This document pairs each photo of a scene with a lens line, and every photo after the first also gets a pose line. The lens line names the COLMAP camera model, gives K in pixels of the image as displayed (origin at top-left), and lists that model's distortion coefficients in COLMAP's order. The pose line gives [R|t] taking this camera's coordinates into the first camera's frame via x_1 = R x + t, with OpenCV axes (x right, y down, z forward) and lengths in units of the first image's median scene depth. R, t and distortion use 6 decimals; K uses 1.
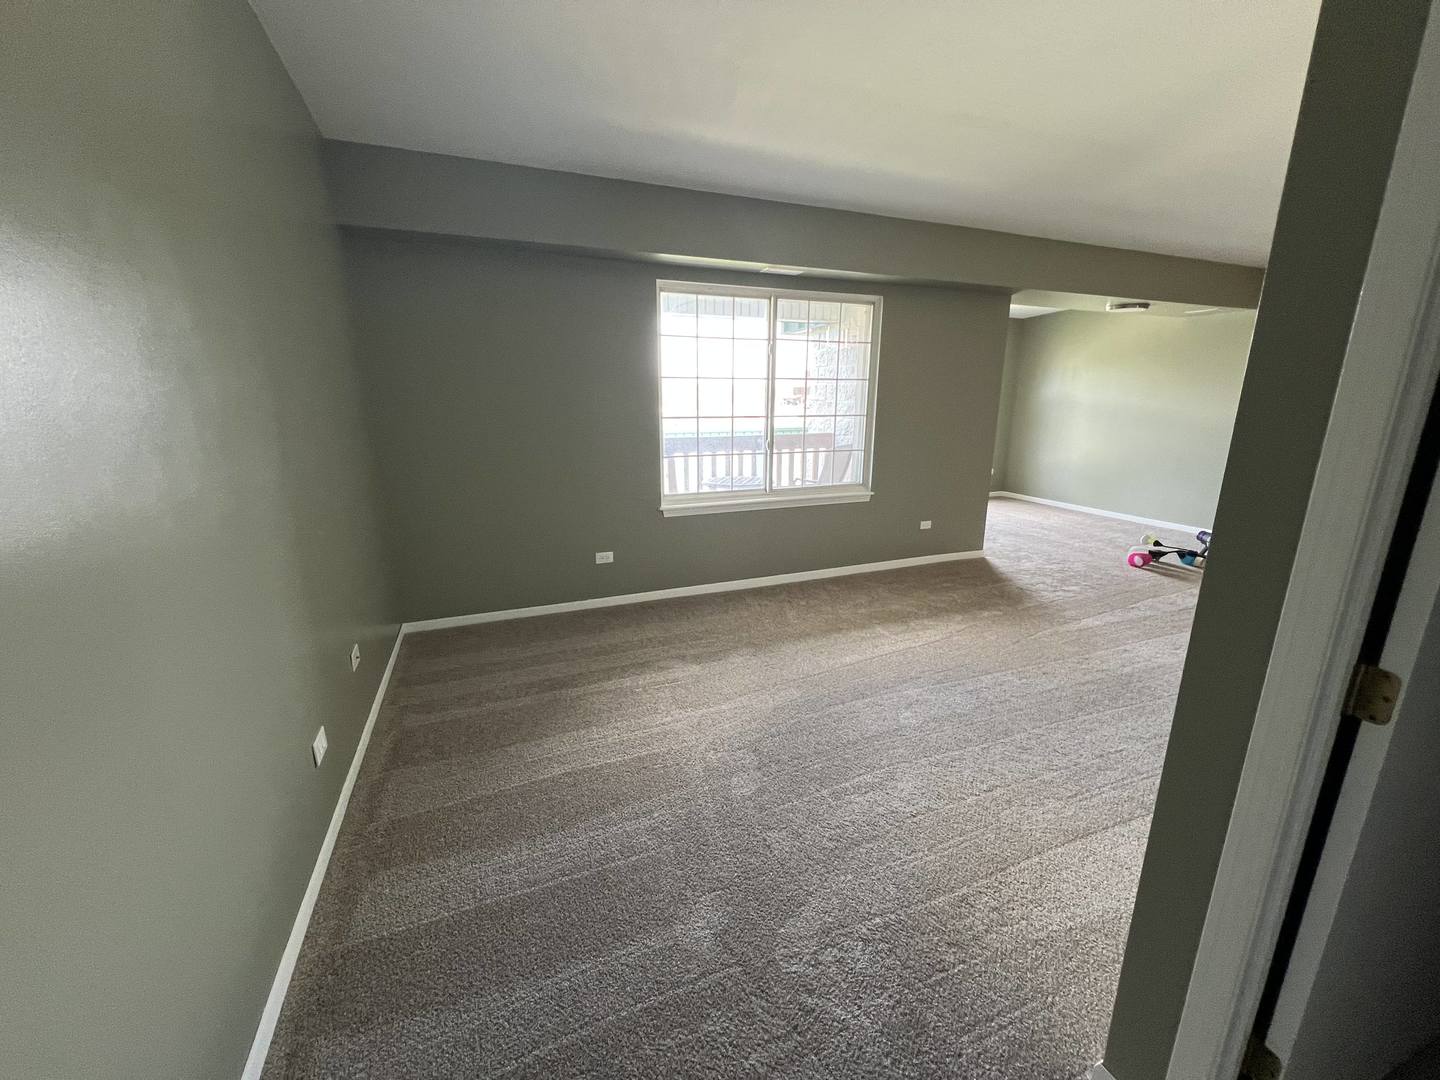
lens RADIAL K [[578.9, 0, 716.2], [0, 578.9, 535.6], [0, 0, 1]] dist [0.001376, 0.000108]
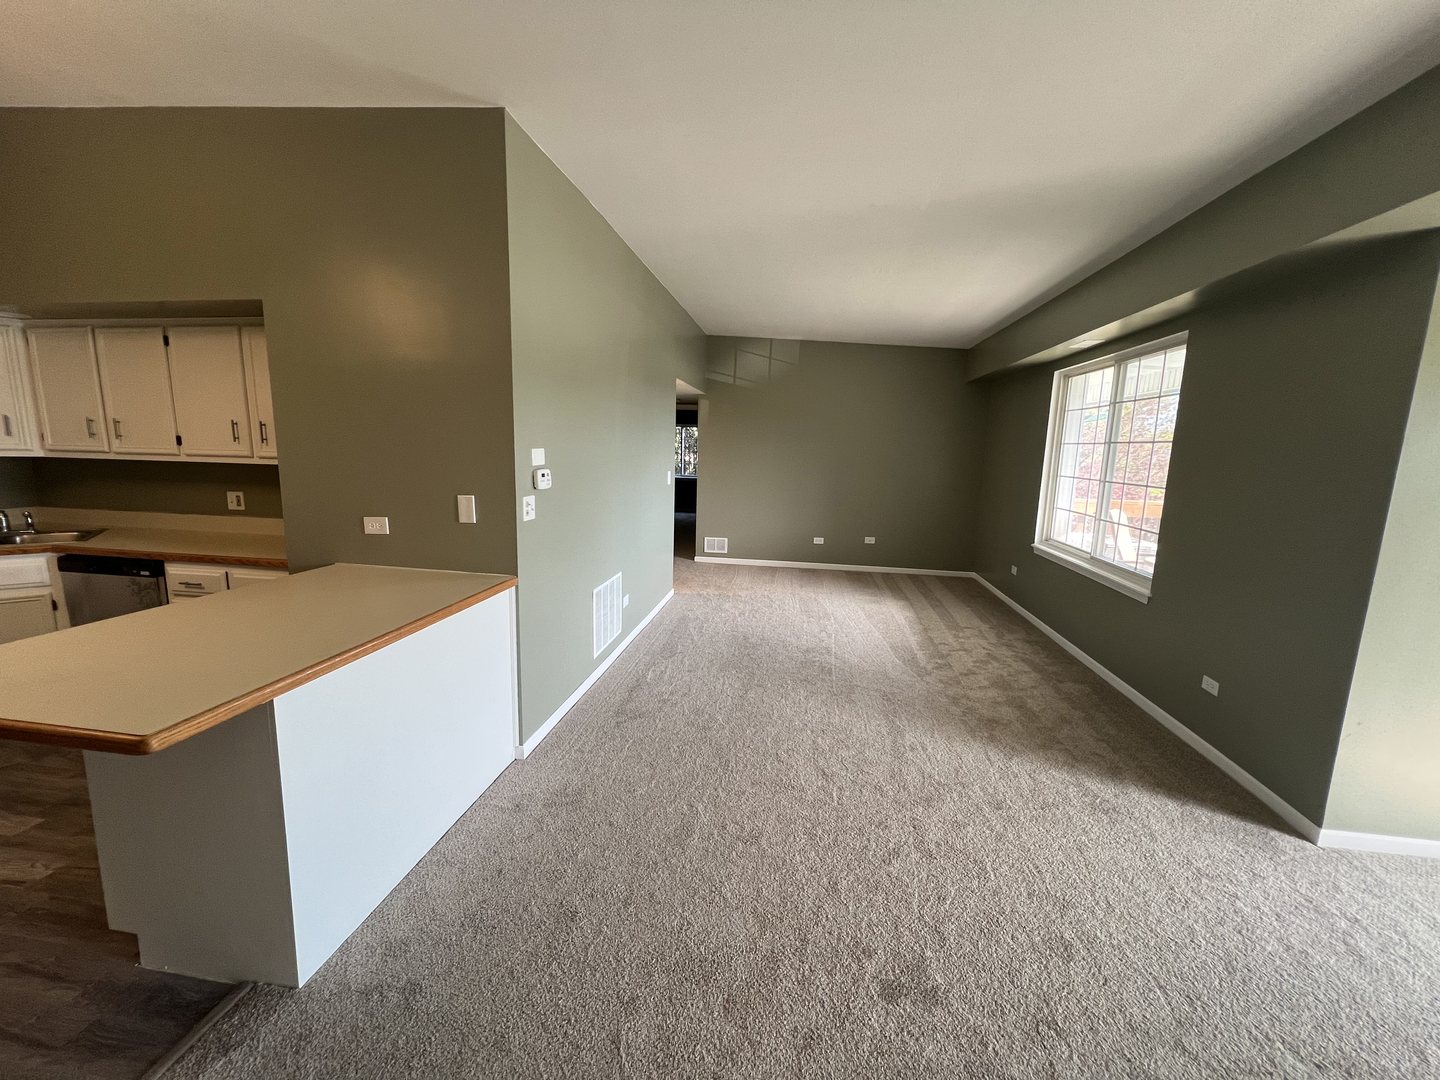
lens RADIAL K [[578.9, 0, 716.2], [0, 578.9, 535.6], [0, 0, 1]] dist [0.001376, 0.000108]
pose [[-0.503794, 0.118324, -0.855682, 1.246984], [-0.231223, 0.935956, 0.265560, -0.226238], [0.832302, 0.331641, -0.444170, 0.911713]]
